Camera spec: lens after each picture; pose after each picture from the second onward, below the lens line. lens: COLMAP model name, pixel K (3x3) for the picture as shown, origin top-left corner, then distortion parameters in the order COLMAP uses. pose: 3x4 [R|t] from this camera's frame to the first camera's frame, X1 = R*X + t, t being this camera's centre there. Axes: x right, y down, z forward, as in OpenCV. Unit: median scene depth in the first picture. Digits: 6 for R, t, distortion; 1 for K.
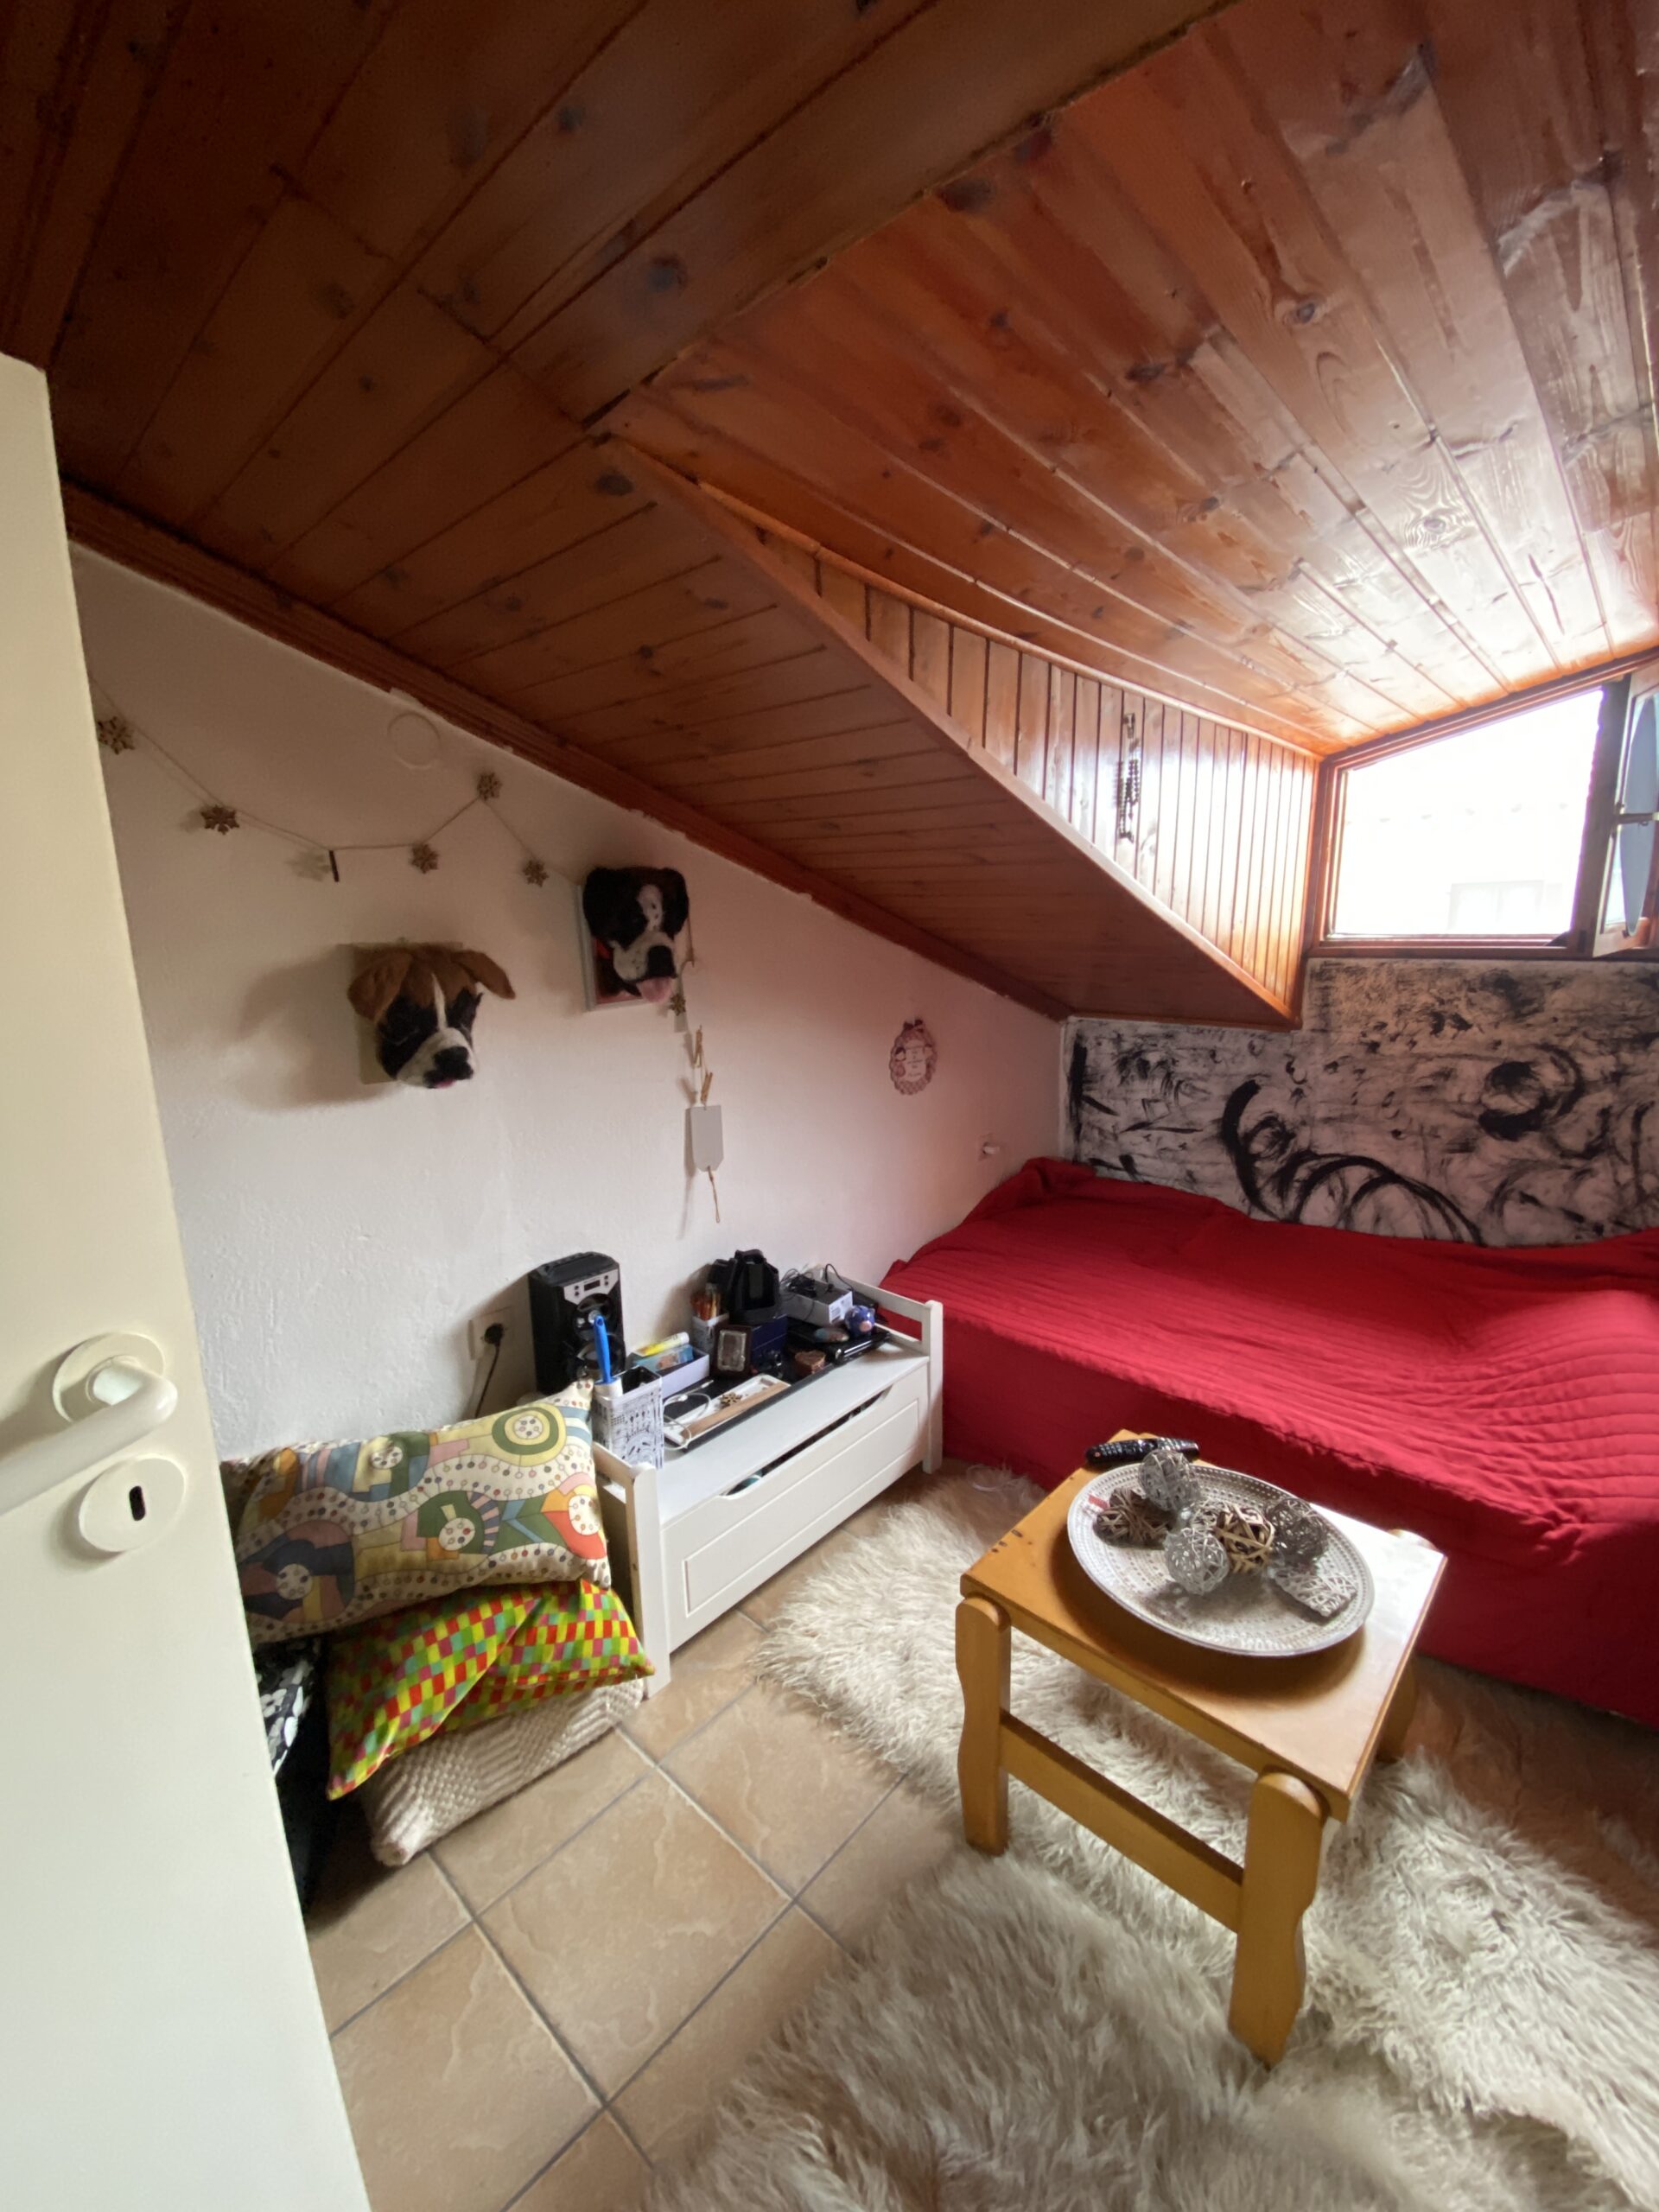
lens RADIAL K [[899.6, 0, 831.2], [0, 899.6, 1100.2], [0, 0, 1]] dist [0.015588, -0.017463]
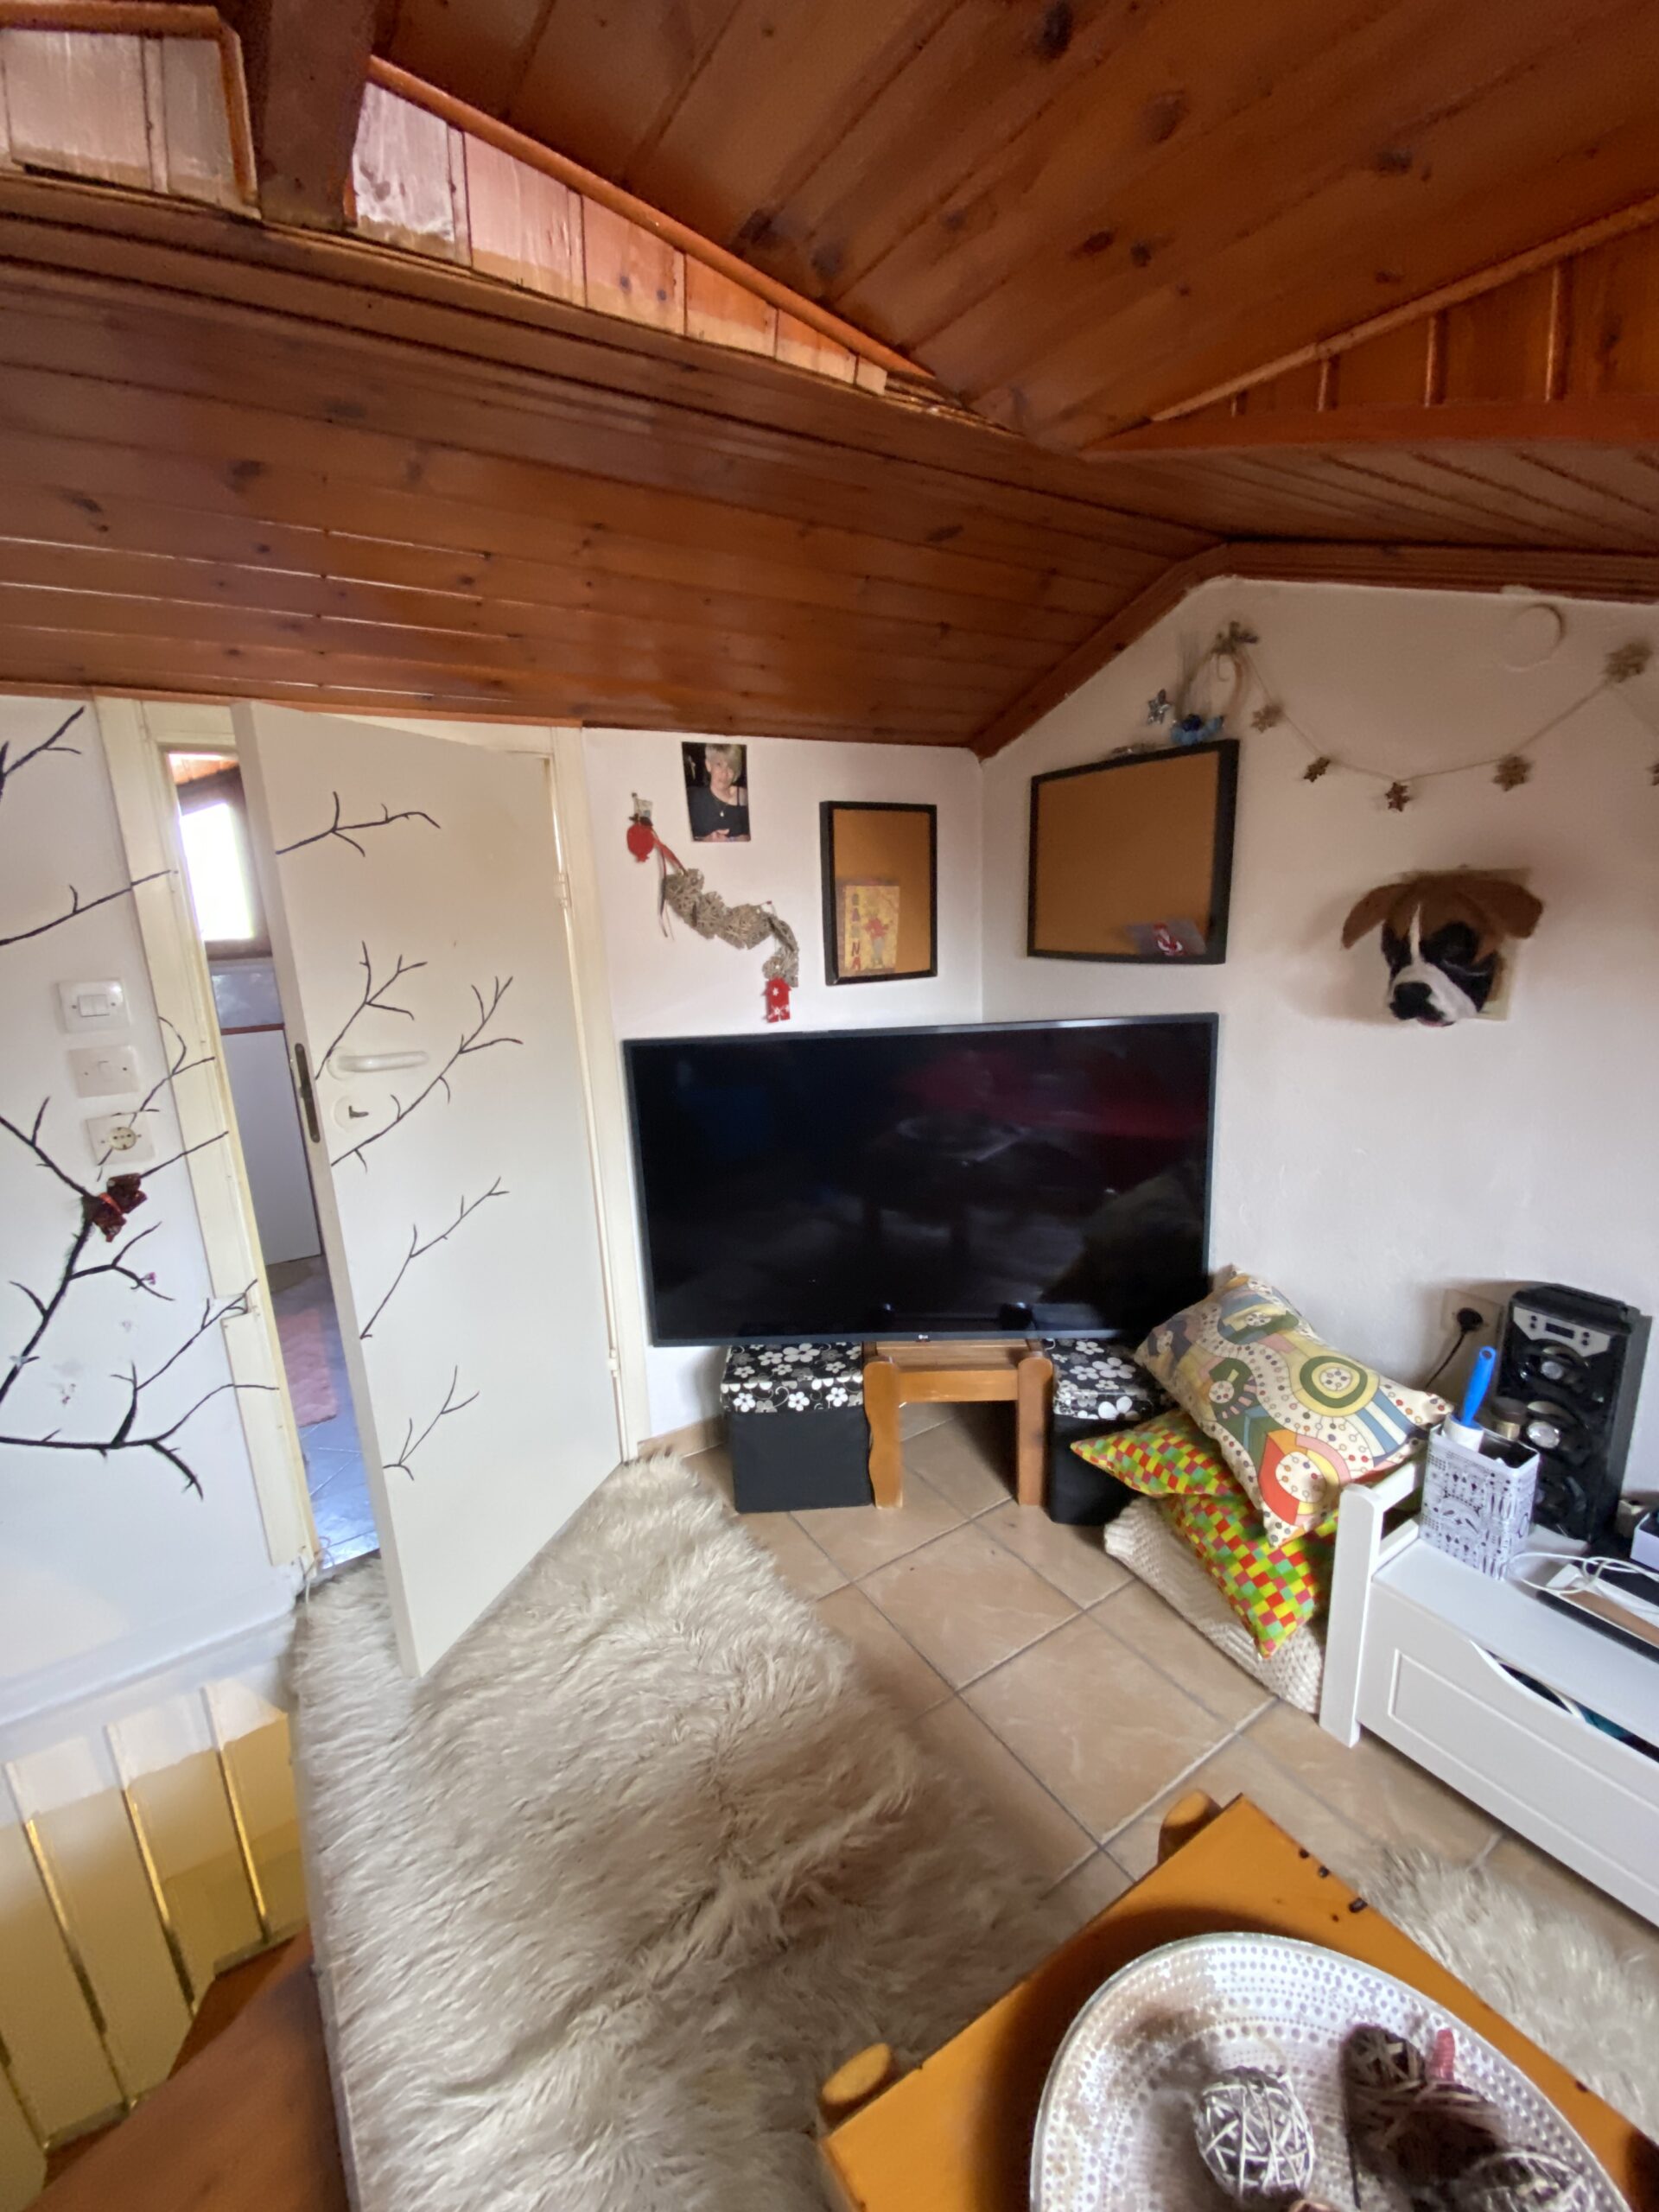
lens RADIAL K [[891.6, 0, 829.5], [0, 891.6, 1106.0], [0, 0, 1]] dist [0.061653, -0.045130]
pose [[-0.240158, 0.257658, -0.935915, 0.665839], [-0.149976, 0.942707, 0.298013, -0.131396], [0.959078, 0.211935, -0.187756, 0.622391]]
